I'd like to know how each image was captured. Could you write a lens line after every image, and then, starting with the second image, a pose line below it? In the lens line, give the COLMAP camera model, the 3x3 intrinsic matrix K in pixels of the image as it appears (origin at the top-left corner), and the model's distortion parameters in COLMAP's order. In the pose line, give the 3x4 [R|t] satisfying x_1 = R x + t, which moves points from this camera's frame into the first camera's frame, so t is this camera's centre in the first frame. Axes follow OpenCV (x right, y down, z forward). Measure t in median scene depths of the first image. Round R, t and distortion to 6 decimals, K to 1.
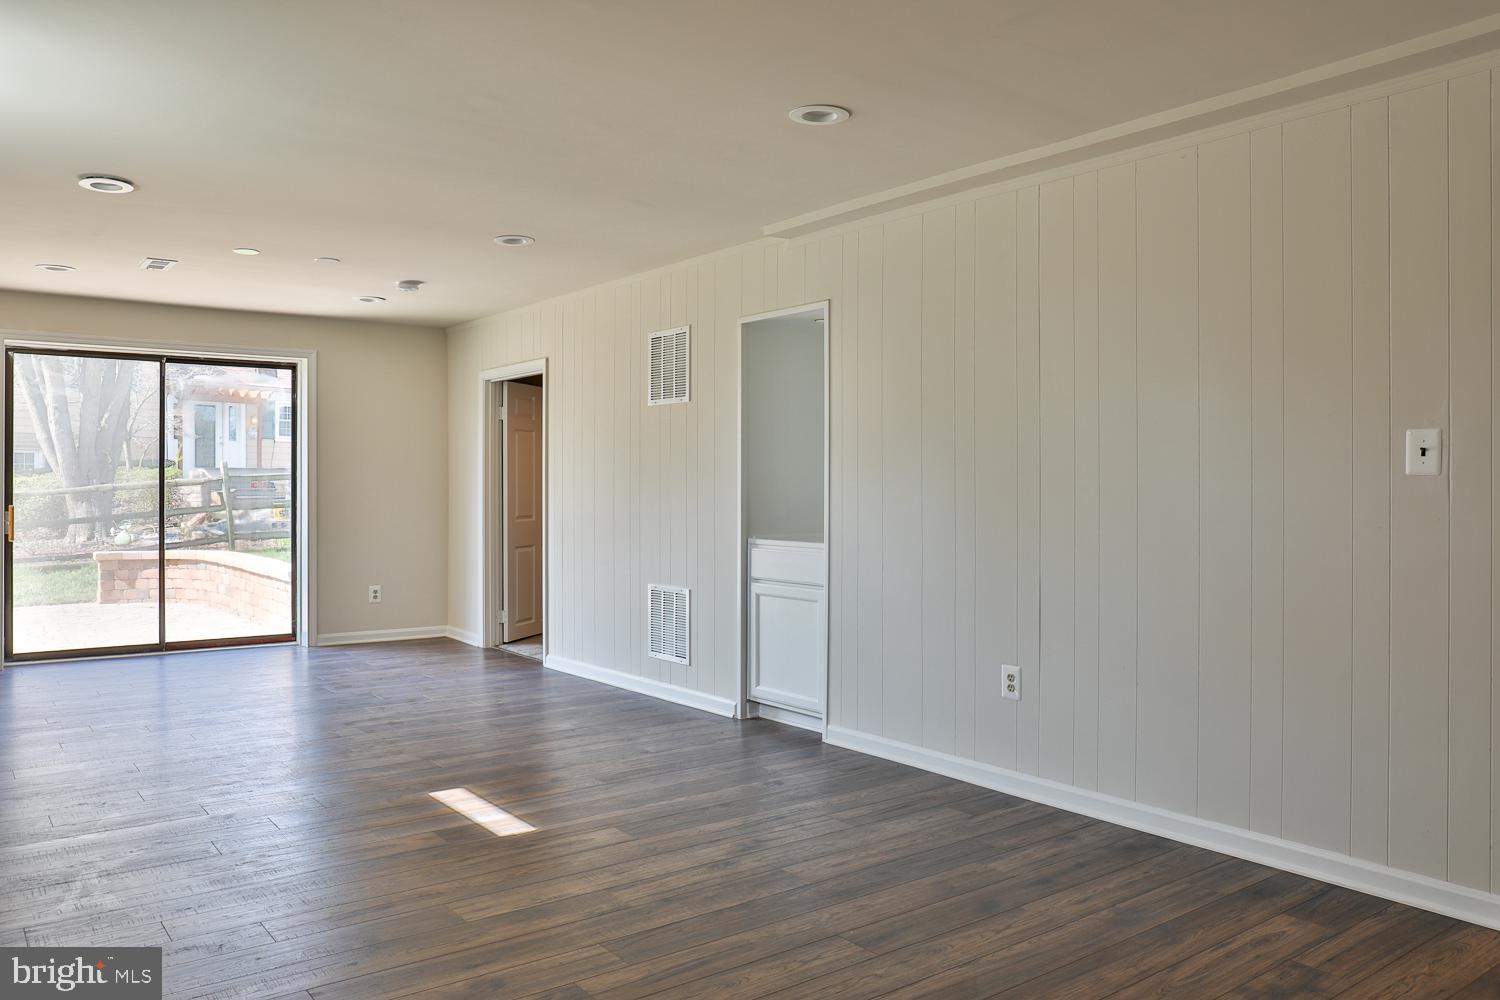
lens RADIAL K [[1135.0, 0, 730.8], [0, 1135.0, 495.6], [0, 0, 1]] dist [-0.088976, 0.093669]
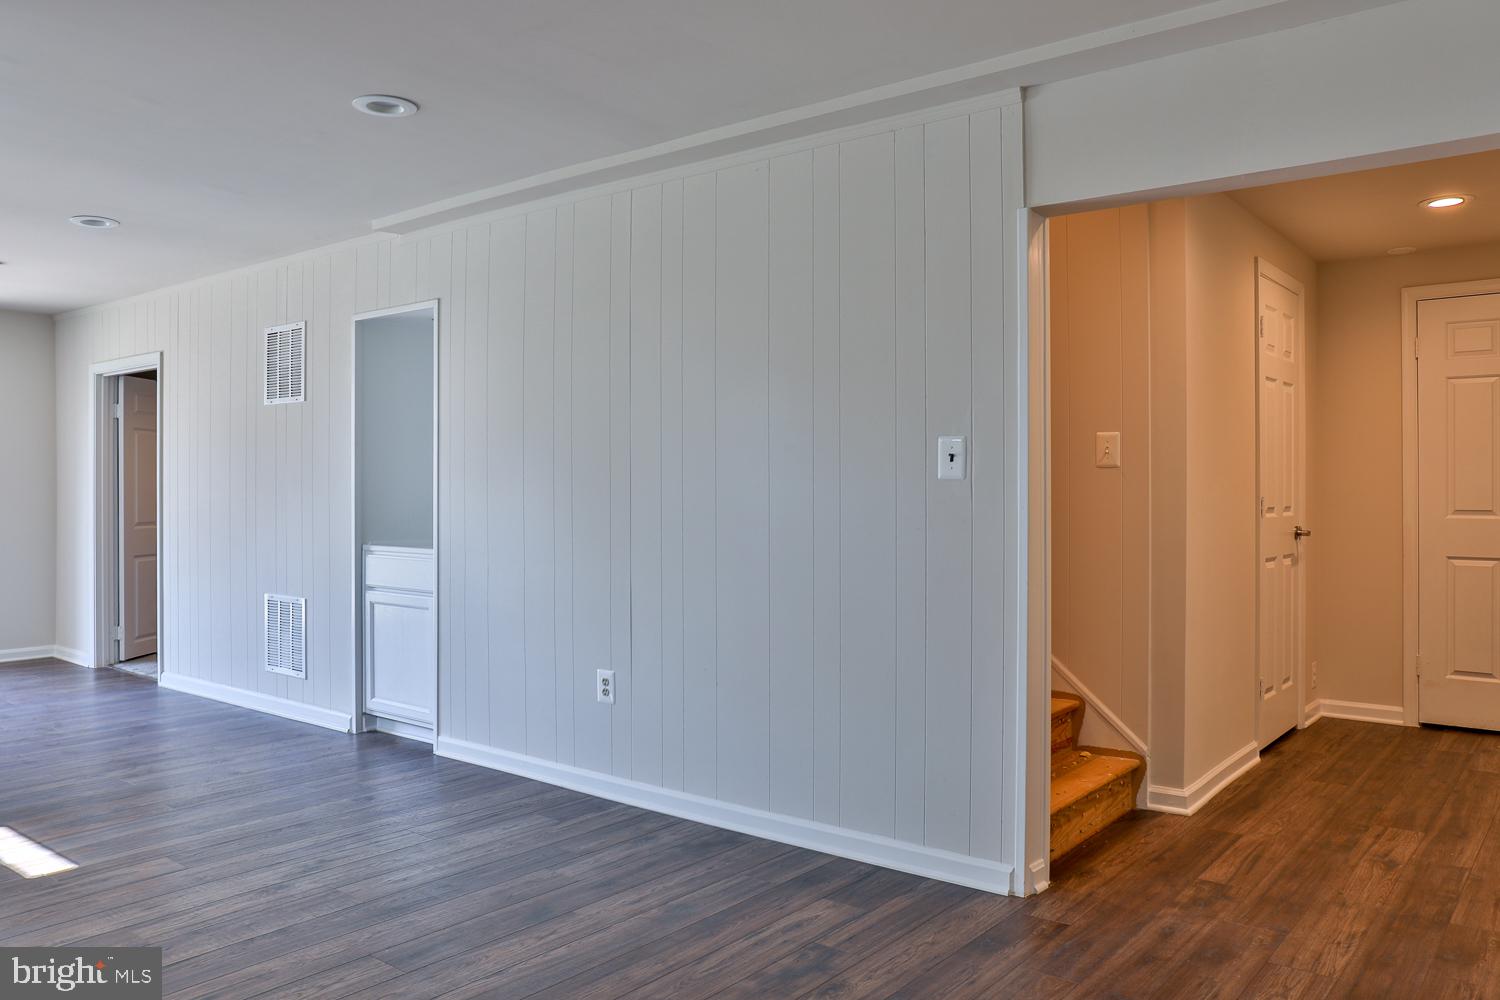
lens RADIAL K [[1147.1, 0, 729.0], [0, 1147.1, 500.5], [0, 0, 1]] dist [-0.090490, 0.104759]
pose [[0.970934, -0.002520, 0.239333, 0.111912], [0.002392, 0.999997, 0.000824, 0.000289], [-0.239335, -0.000227, 0.970937, -0.011728]]
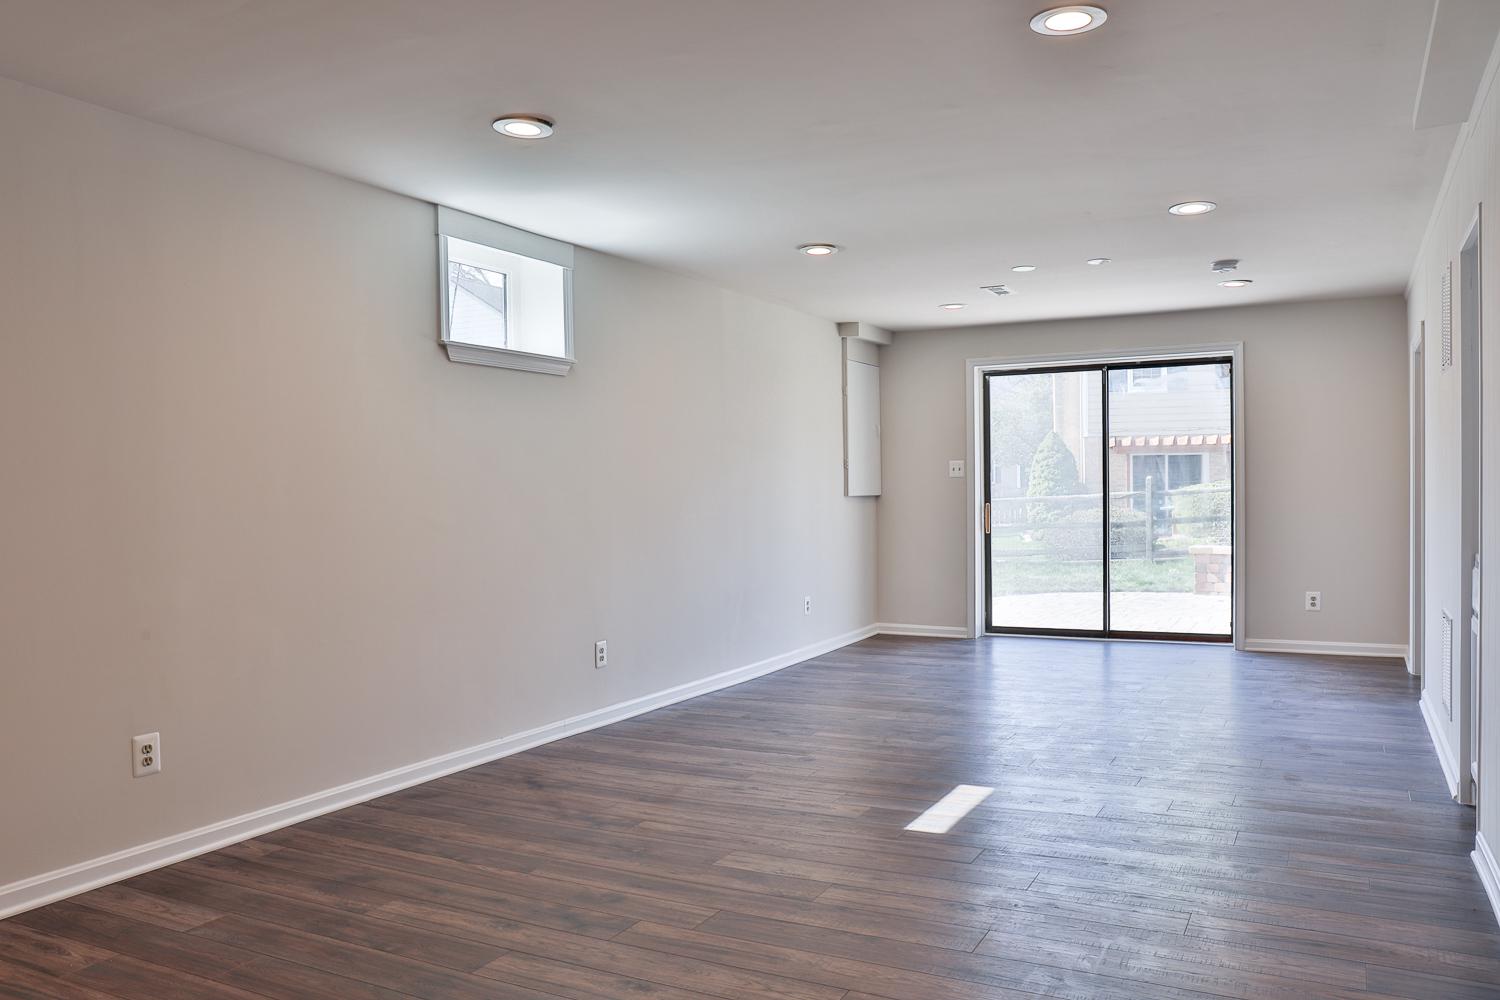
lens RADIAL K [[1147.1, 0, 729.0], [0, 1147.1, 500.5], [0, 0, 1]] dist [-0.090490, 0.104759]
pose [[0.419959, 0.000443, -0.907543, 0.595432], [0.007860, 0.999961, 0.004125, -0.001684], [0.907509, -0.008866, 0.419939, 0.367595]]
